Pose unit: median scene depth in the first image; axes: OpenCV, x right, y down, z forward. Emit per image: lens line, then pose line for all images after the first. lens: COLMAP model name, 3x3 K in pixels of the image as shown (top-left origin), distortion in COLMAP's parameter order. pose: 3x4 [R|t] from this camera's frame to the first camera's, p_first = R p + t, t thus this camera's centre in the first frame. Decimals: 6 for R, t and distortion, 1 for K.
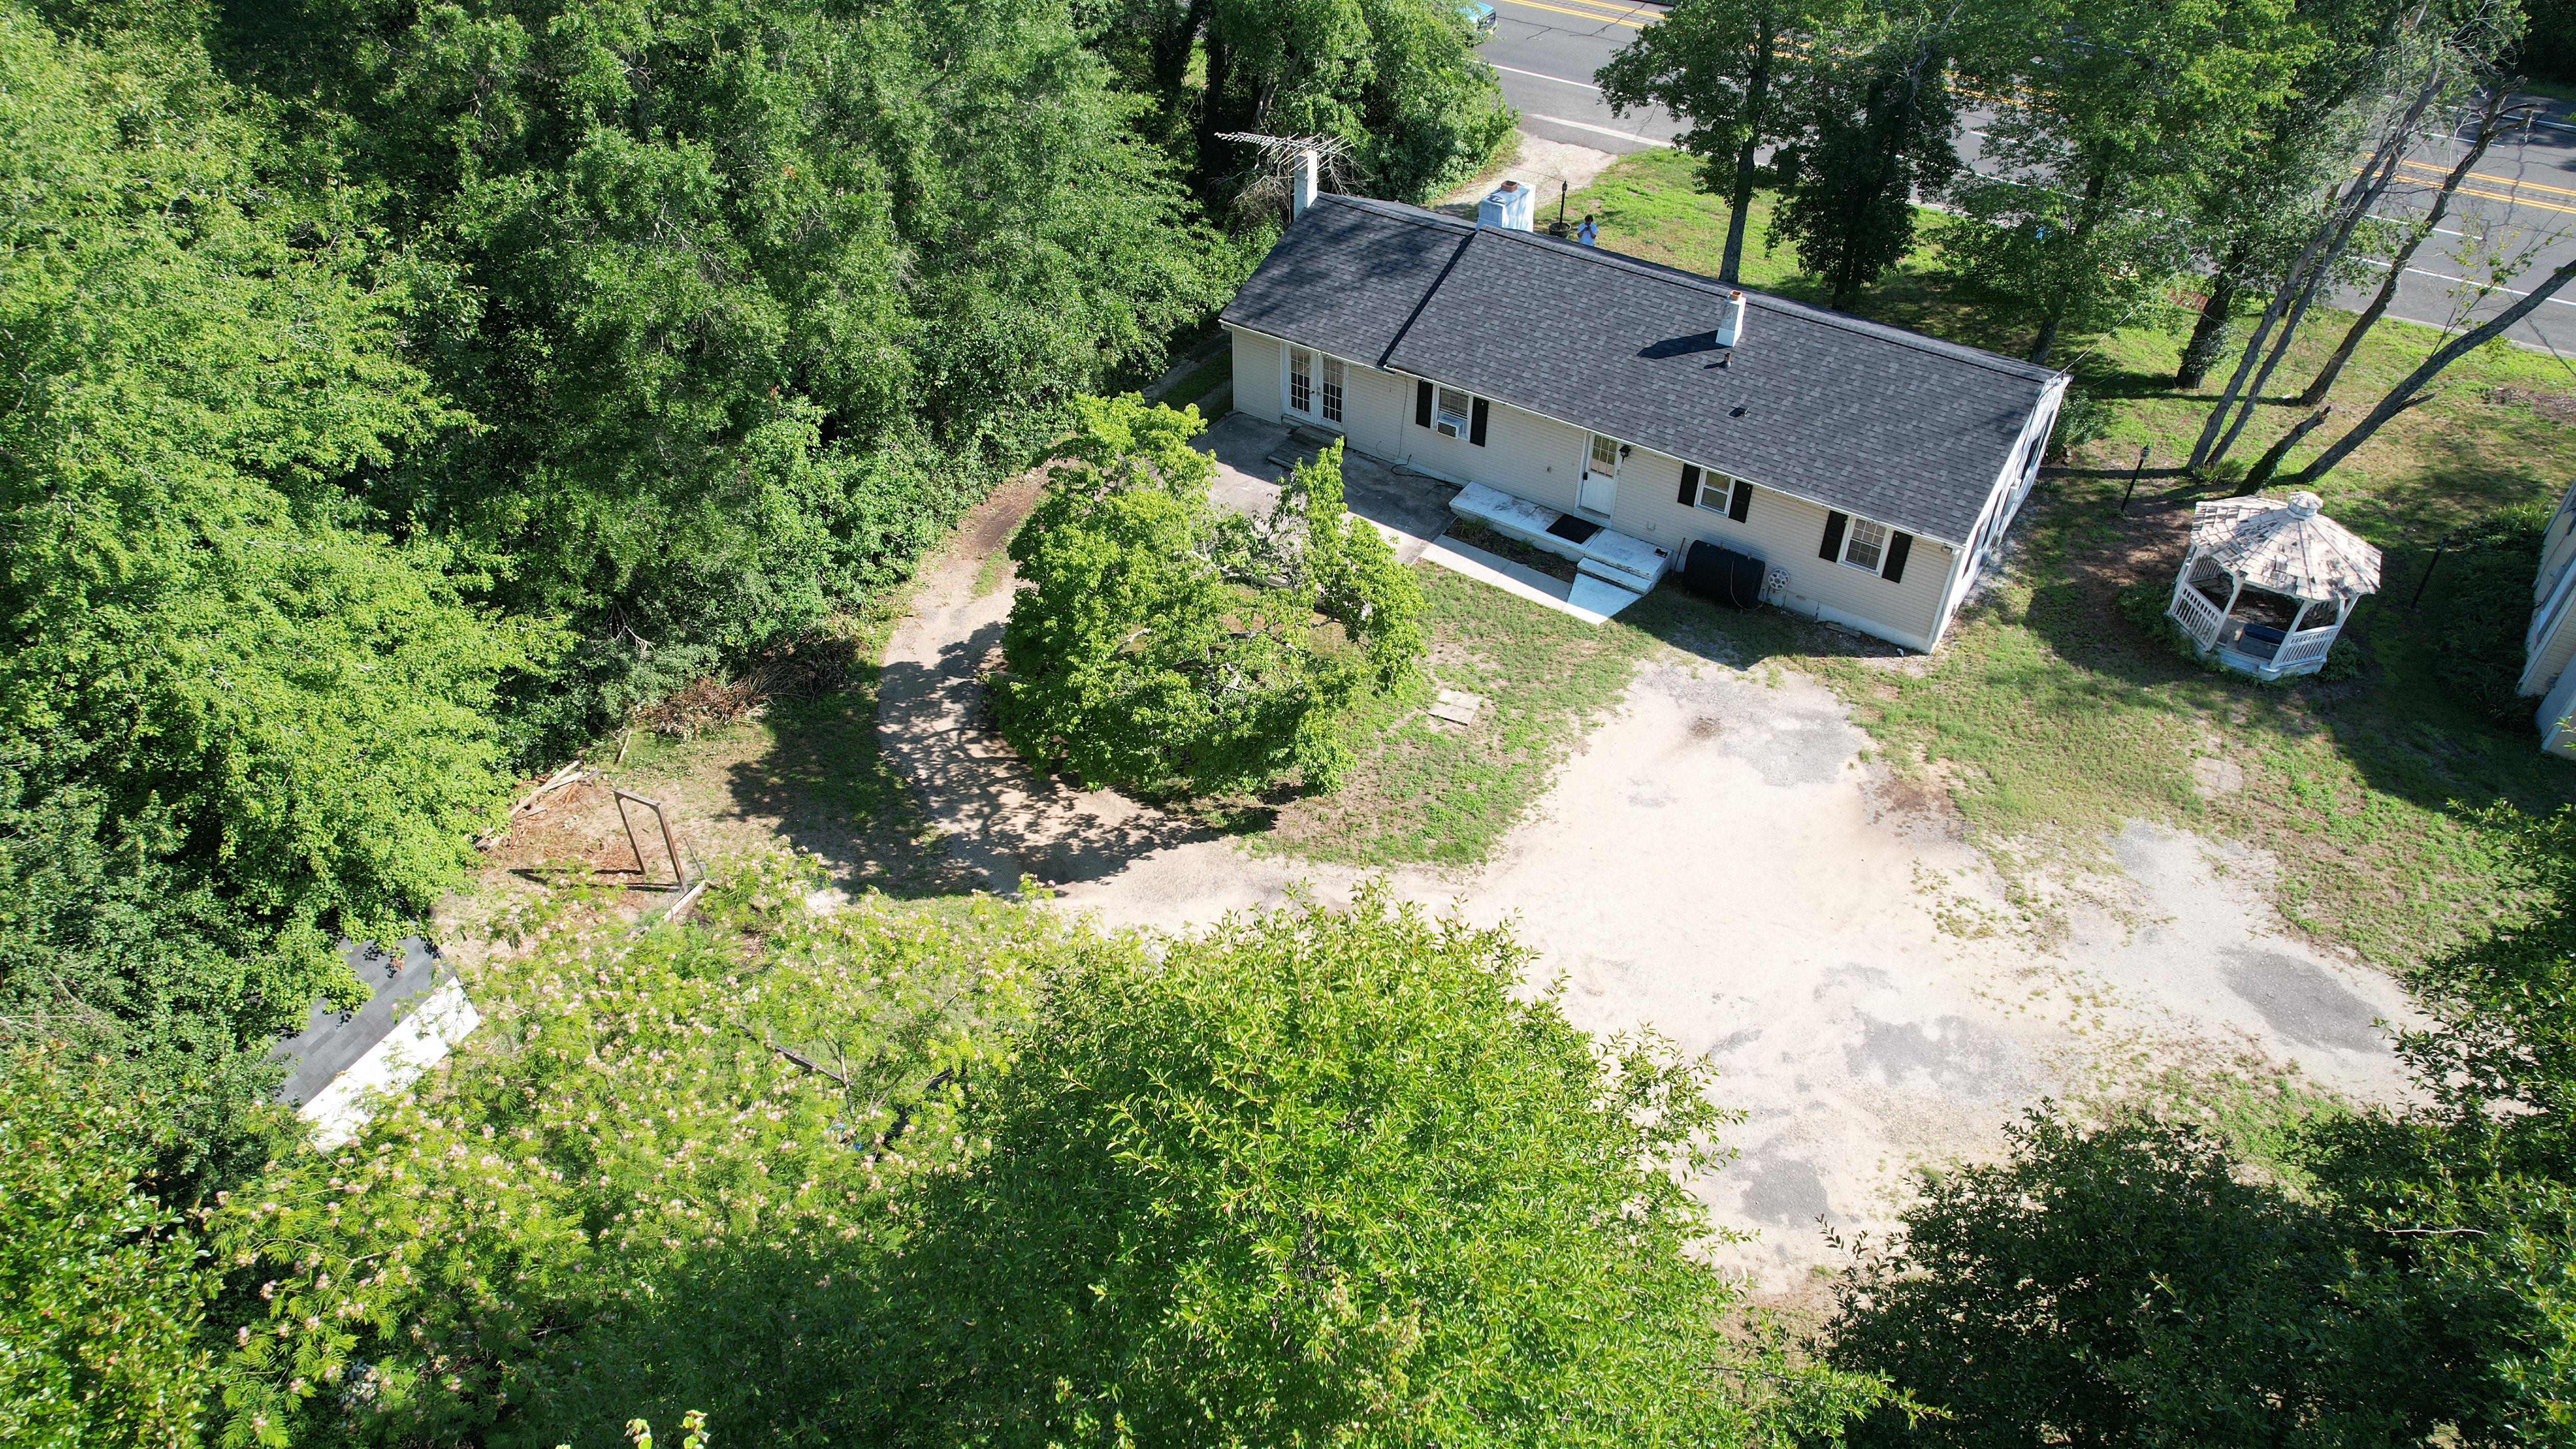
lens RADIAL K [[1630.9, 0, 1288.0], [0, 1630.9, 724.5], [0, 0, 1]] dist [-0.091934, 0.083613]
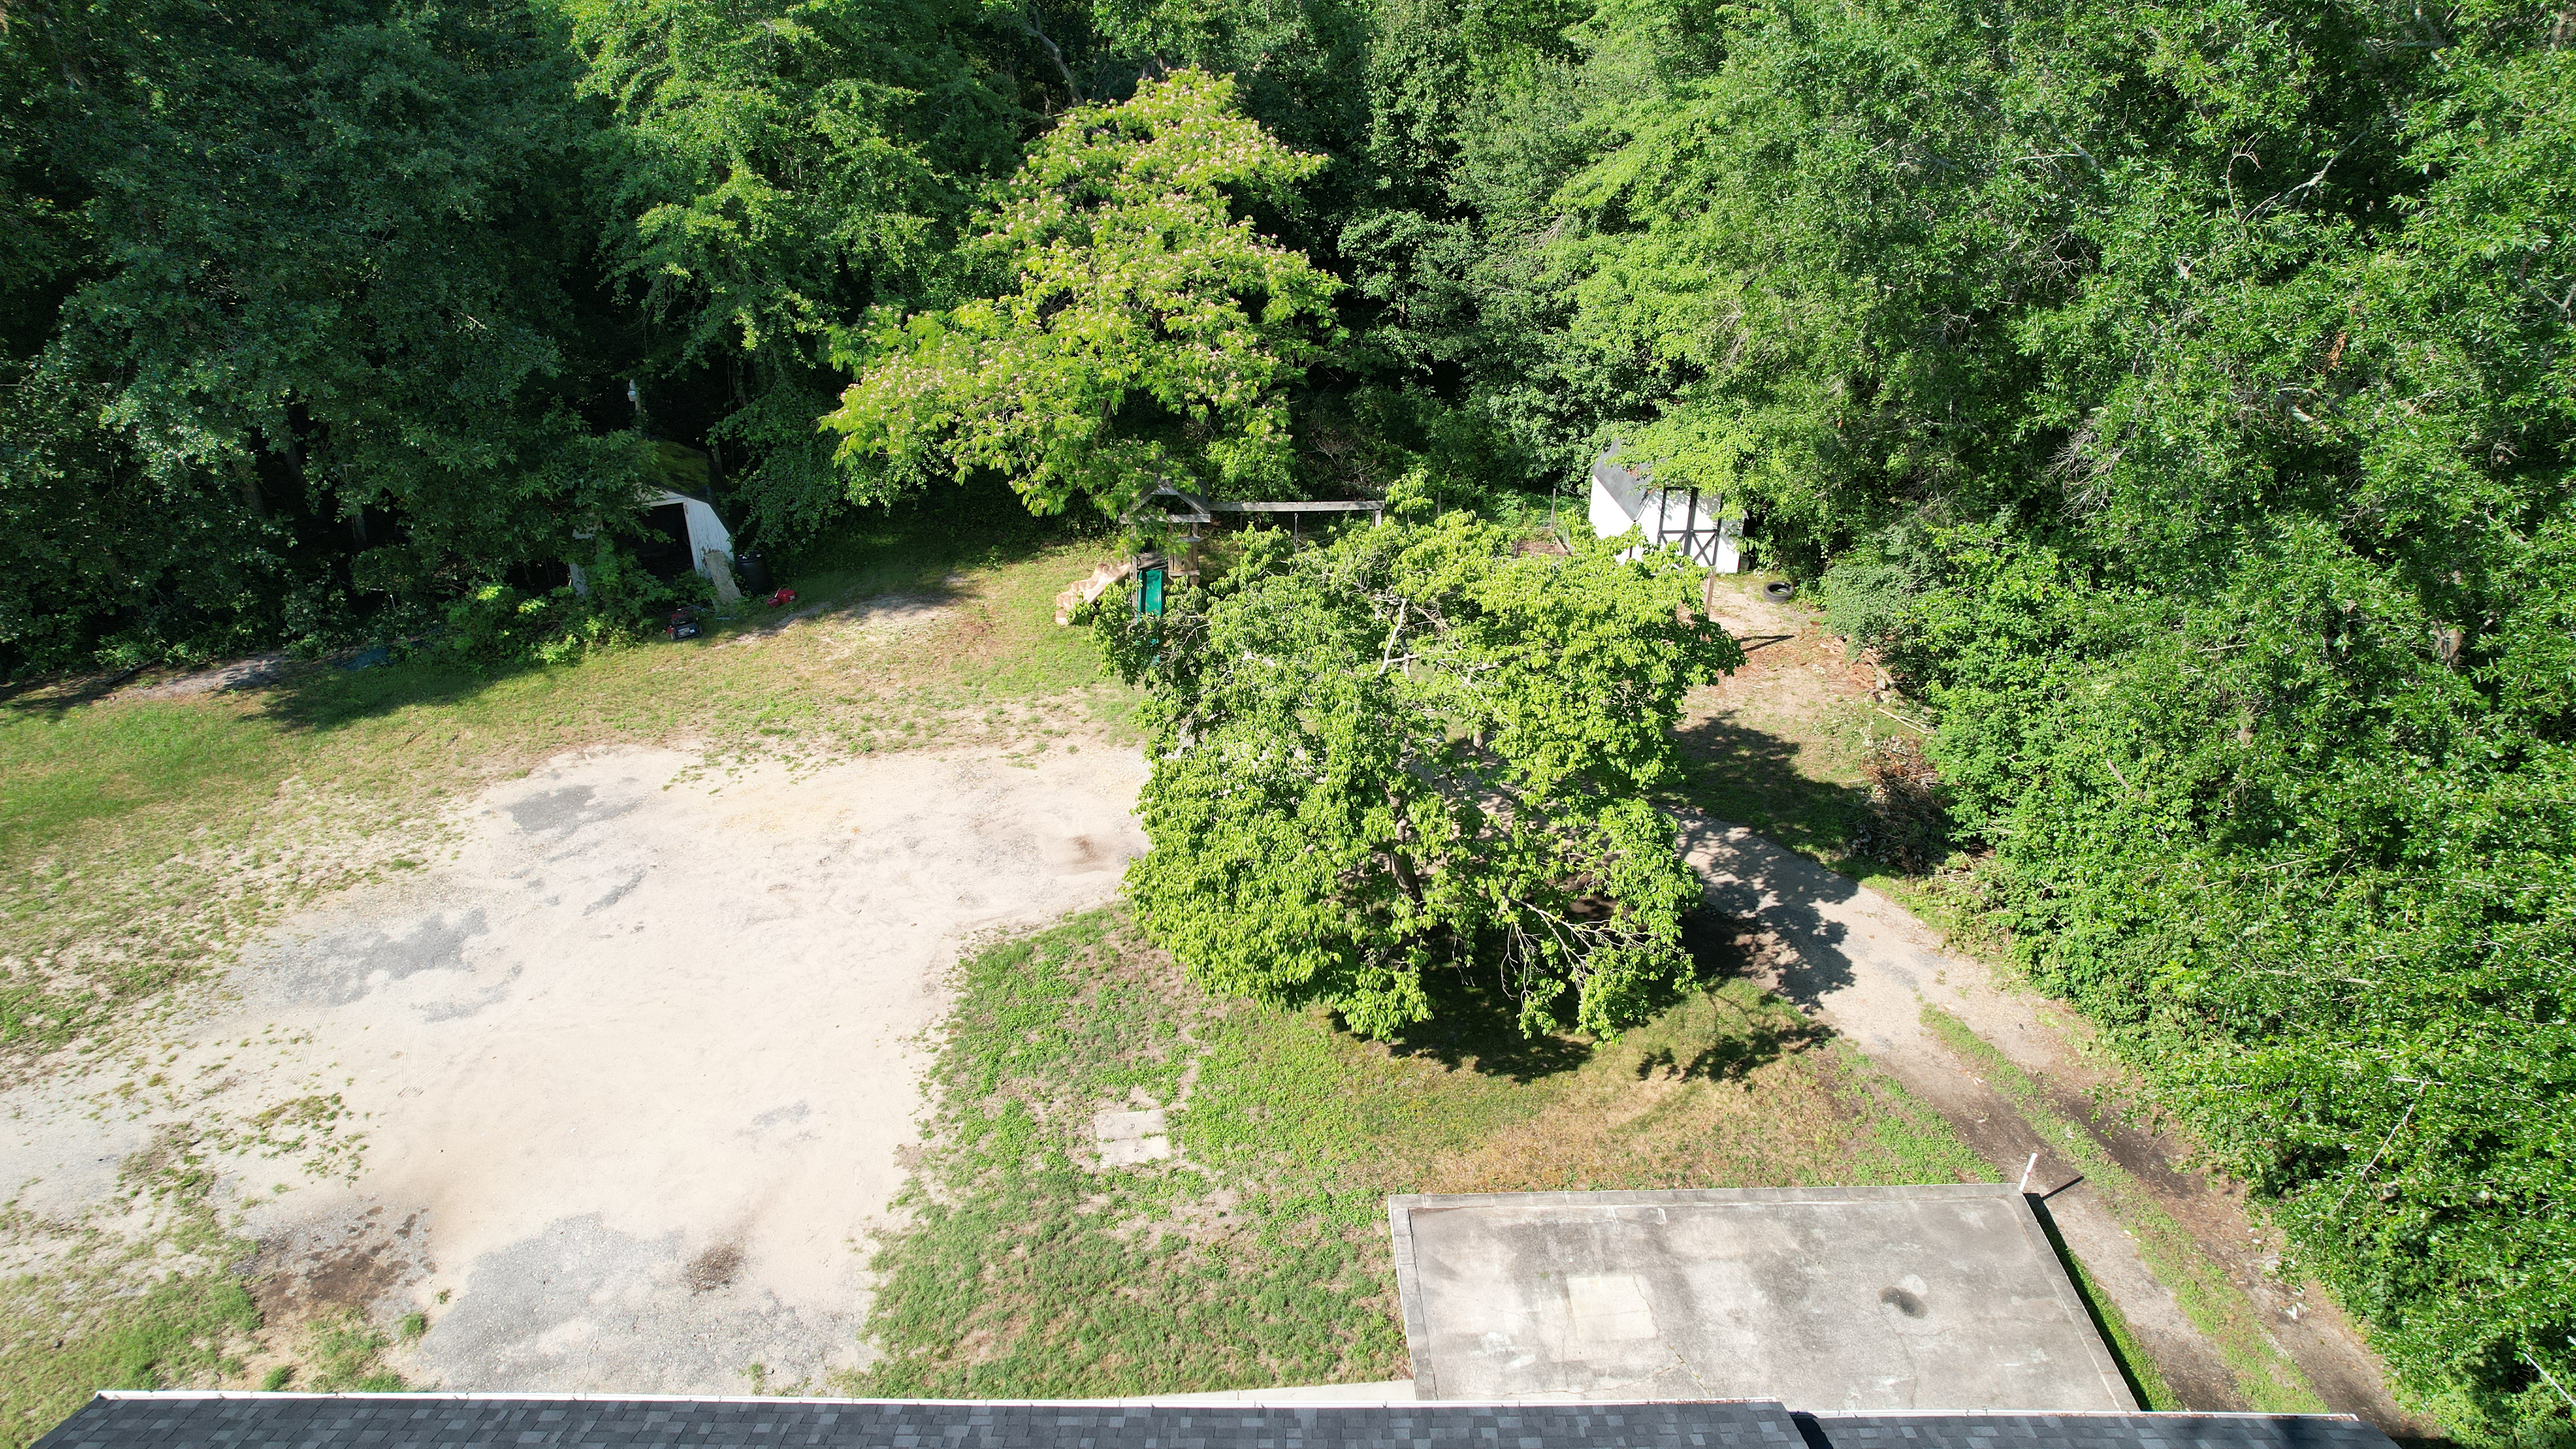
lens RADIAL K [[1630.9, 0, 1288.0], [0, 1630.9, 724.5], [0, 0, 1]] dist [-0.091934, 0.083613]
pose [[-0.818298, 0.287946, -0.497469, 0.327636], [-0.368903, 0.400613, 0.838701, -0.630725], [0.440793, 0.869825, -0.221597, 1.083558]]
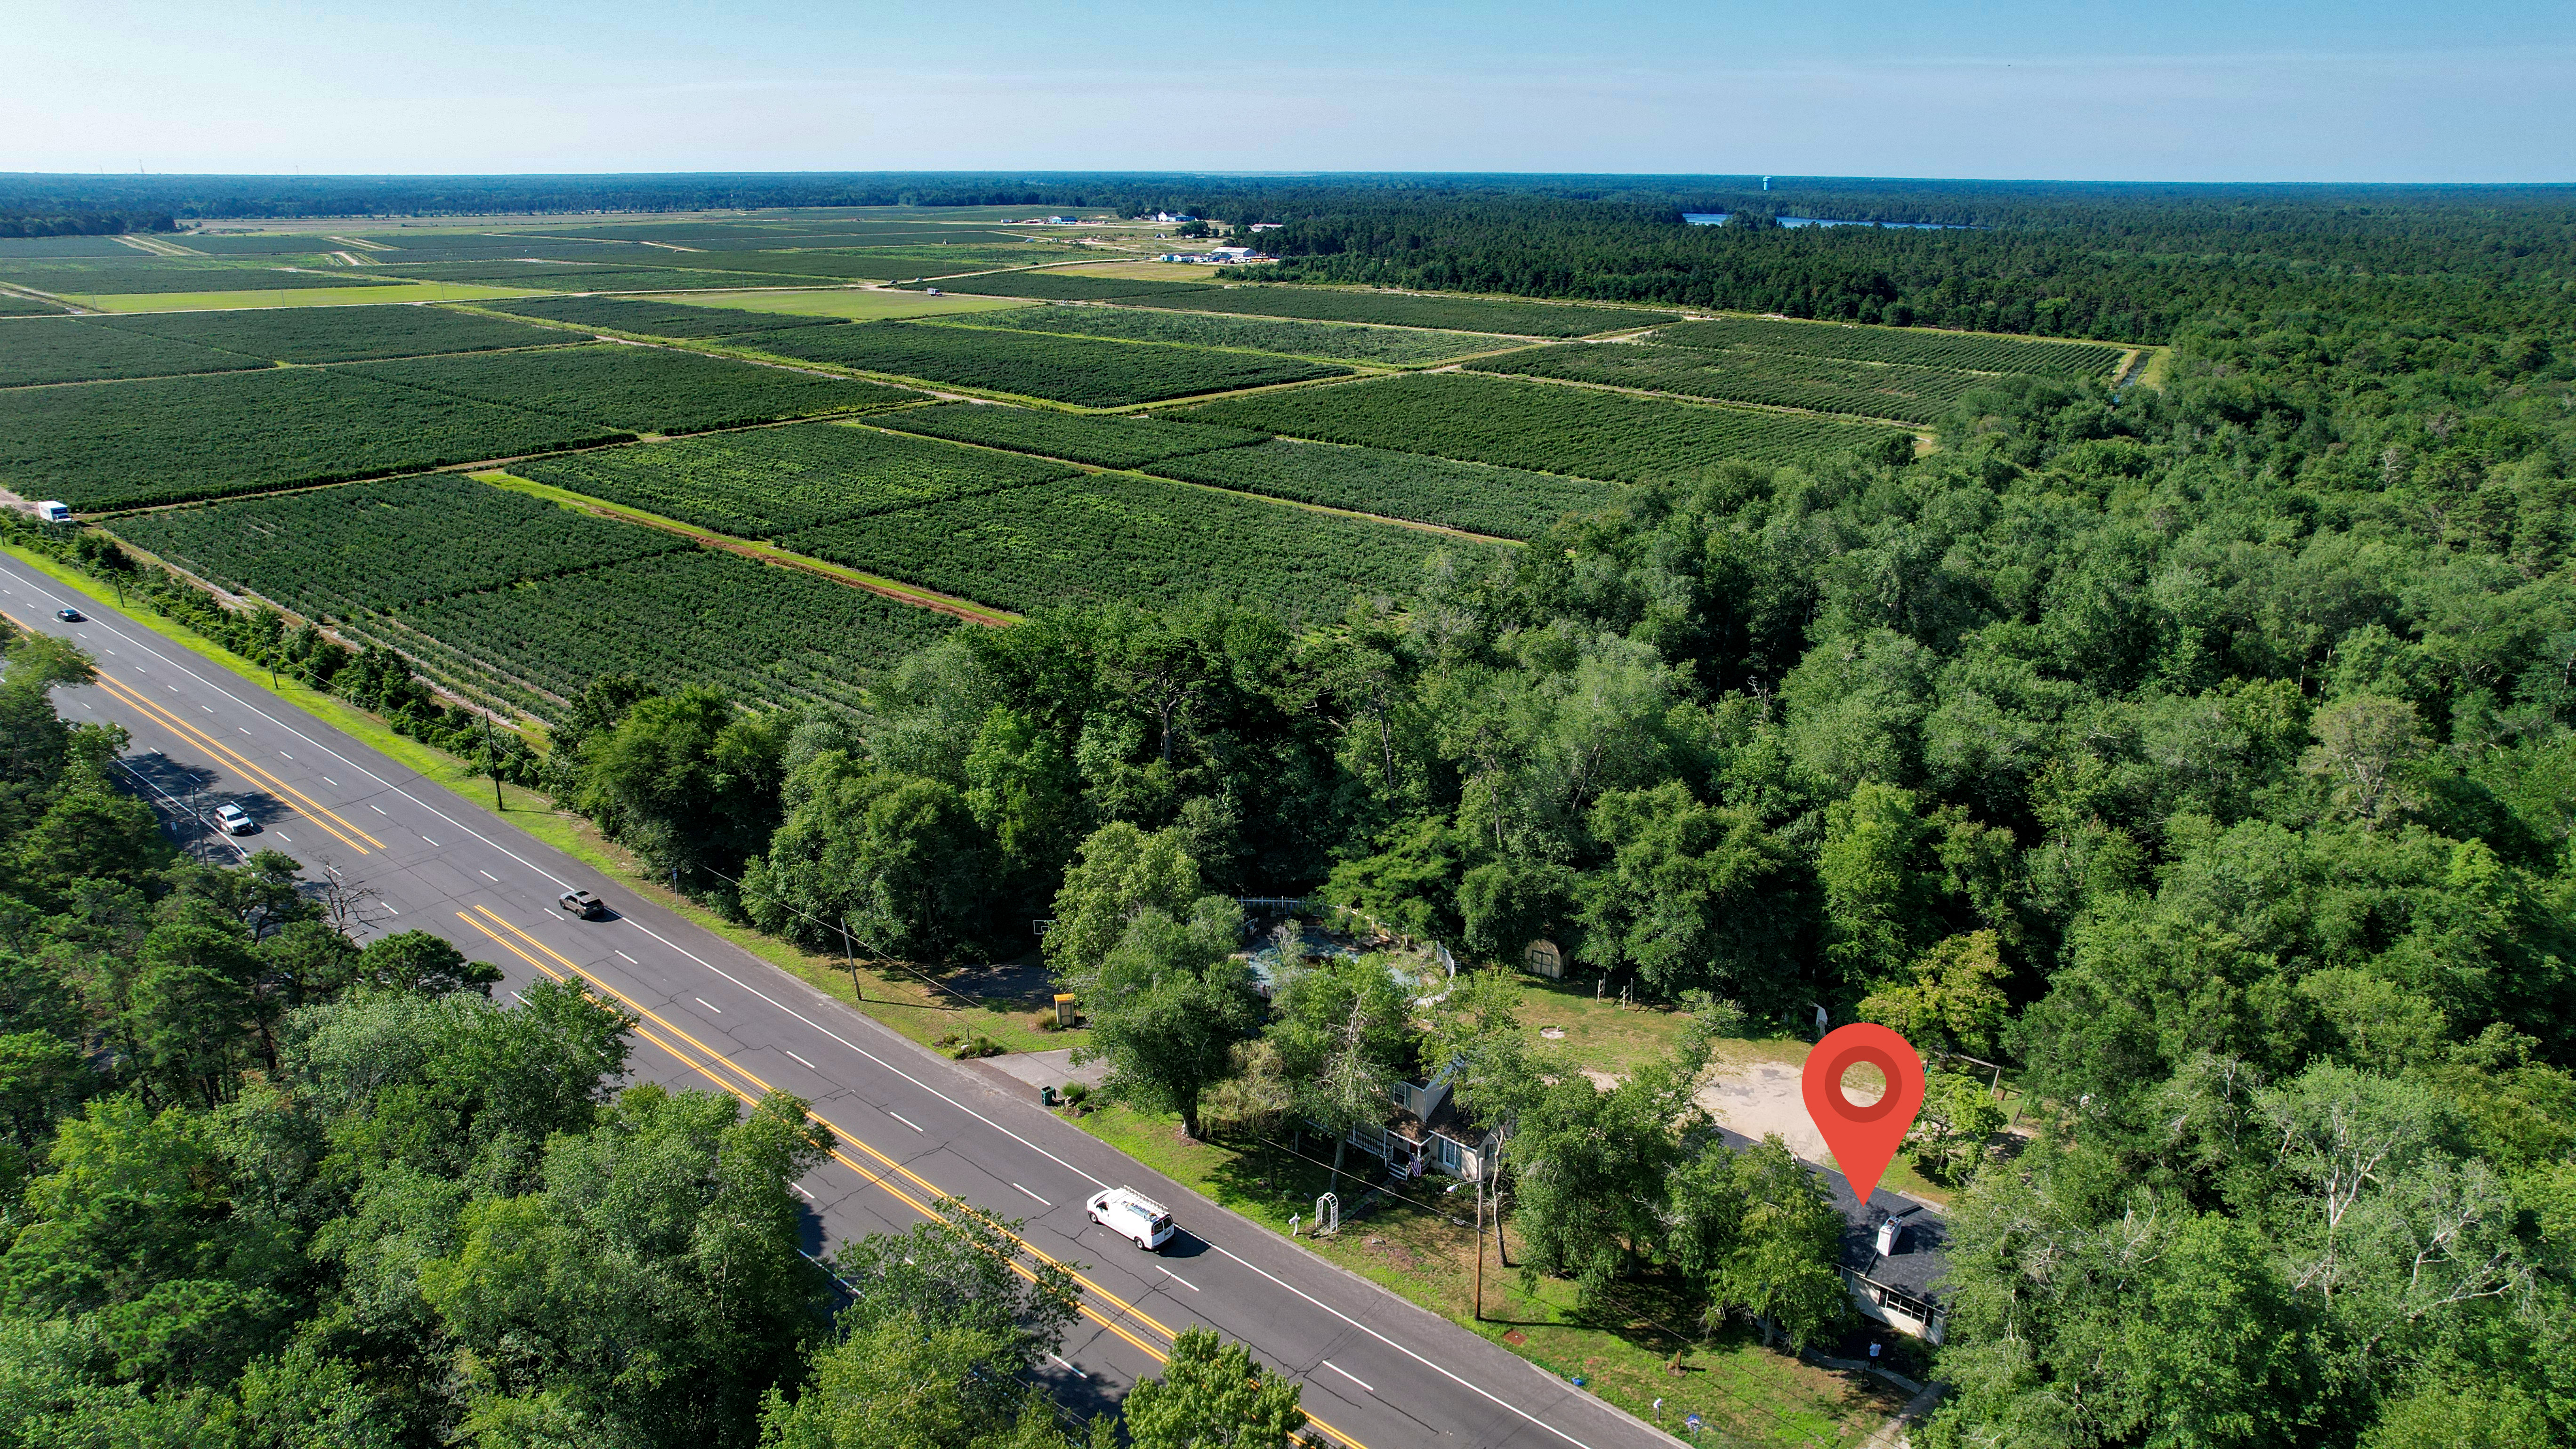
lens RADIAL K [[1630.9, 0, 1288.0], [0, 1630.9, 724.5], [0, 0, 1]] dist [-0.091934, 0.083613]
pose [[-0.995249, -0.028398, 0.093131, 1.027012], [0.064732, 0.521521, 0.850780, -3.453844], [-0.072730, 0.852766, -0.517204, 2.096642]]
